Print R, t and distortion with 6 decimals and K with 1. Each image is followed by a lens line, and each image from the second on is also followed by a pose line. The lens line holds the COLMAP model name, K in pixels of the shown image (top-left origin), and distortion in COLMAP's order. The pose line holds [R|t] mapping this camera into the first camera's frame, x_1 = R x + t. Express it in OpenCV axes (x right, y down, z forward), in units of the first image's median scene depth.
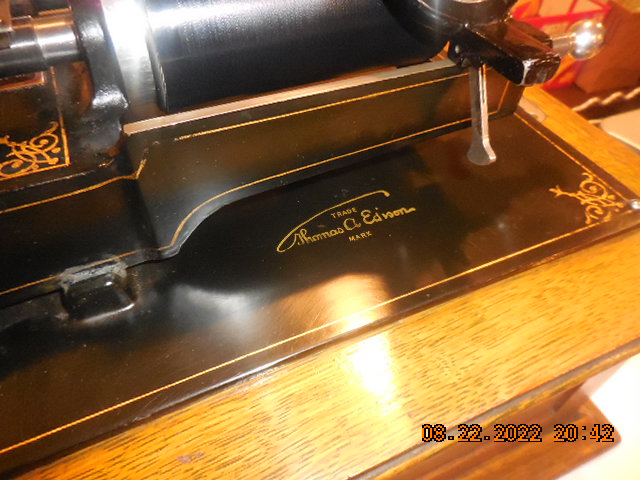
lens RADIAL K [[470.7, 0, 319.7], [0, 470.7, 236.7], [0, 0, 1]] dist [0.035604, 0.004200]
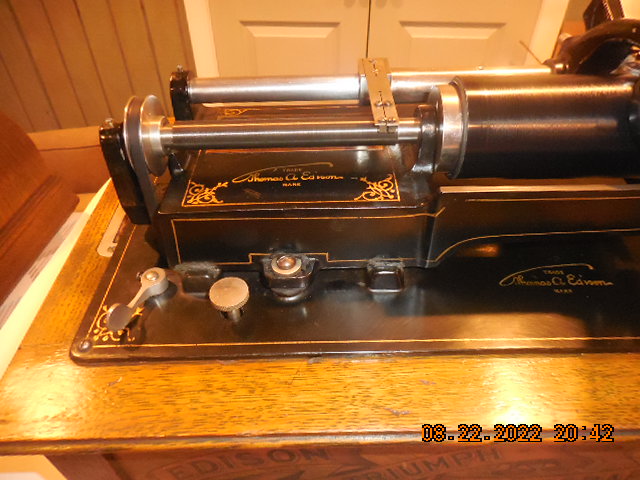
lens RADIAL K [[470.7, 0, 321.1], [0, 470.7, 243.7], [0, 0, 1]] dist [0.035604, 0.004200]
pose [[0.912384, 0.251030, -0.323325, -0.177955], [-0.279469, 0.959148, -0.043944, 0.151280], [0.299086, 0.130454, 0.945267, -0.680478]]
